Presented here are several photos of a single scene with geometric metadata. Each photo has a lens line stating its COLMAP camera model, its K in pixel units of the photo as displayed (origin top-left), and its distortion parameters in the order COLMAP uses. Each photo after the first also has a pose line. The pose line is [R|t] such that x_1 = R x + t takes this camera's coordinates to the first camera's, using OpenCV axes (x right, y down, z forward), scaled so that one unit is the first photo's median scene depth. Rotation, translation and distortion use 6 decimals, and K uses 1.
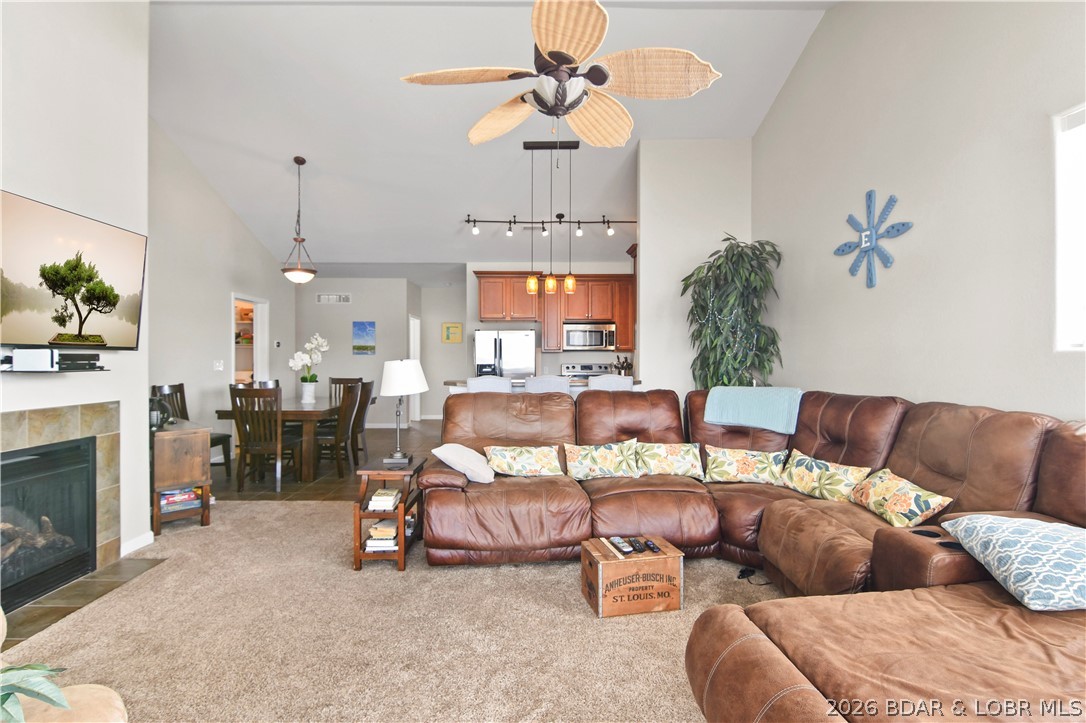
lens RADIAL K [[544.0, 0, 532.0], [0, 544.0, 361.7], [0, 0, 1]] dist [0.001519, -0.008401]
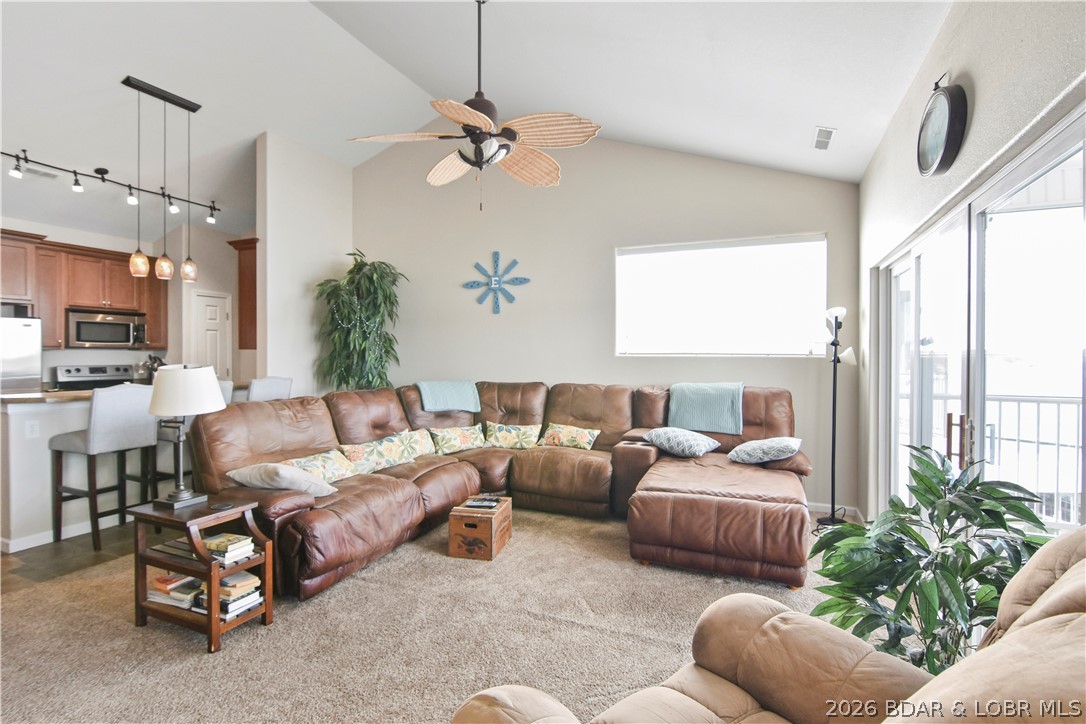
lens RADIAL K [[526.9, 0, 539.8], [0, 526.9, 359.4], [0, 0, 1]] dist [0.000530, -0.001285]
pose [[0.404993, -0.008466, 0.914281, -0.750644], [0.004542, 0.999963, 0.007247, -0.016137], [-0.914309, 0.001218, 0.405016, 0.289288]]
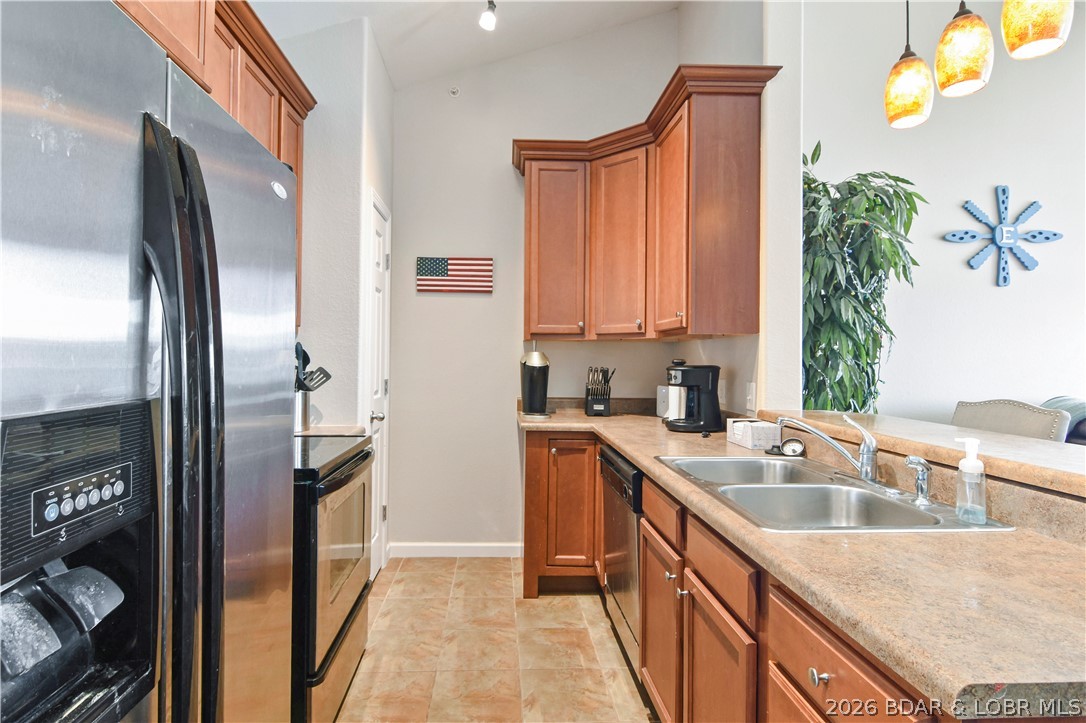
lens RADIAL K [[544.0, 0, 532.0], [0, 544.0, 361.7], [0, 0, 1]] dist [0.001519, -0.008401]
pose [[-0.025671, -0.005355, 0.999656, -0.334437], [-0.002123, 0.999984, 0.005303, -0.006417], [-0.999668, -0.001987, -0.025682, 1.959183]]
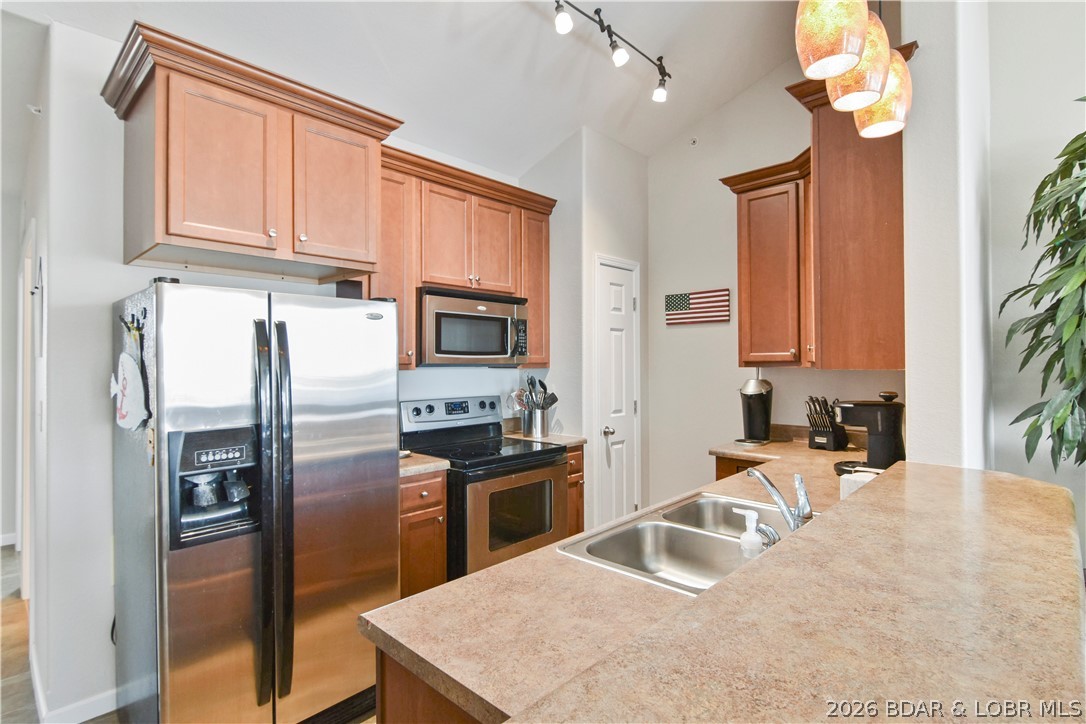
lens RADIAL K [[526.9, 0, 539.8], [0, 526.9, 359.4], [0, 0, 1]] dist [0.000530, -0.001285]
pose [[0.700325, 0.003881, 0.713814, -0.314160], [0.009687, 0.999841, -0.014940, -0.042418], [-0.713758, 0.017378, 0.700176, 1.556246]]
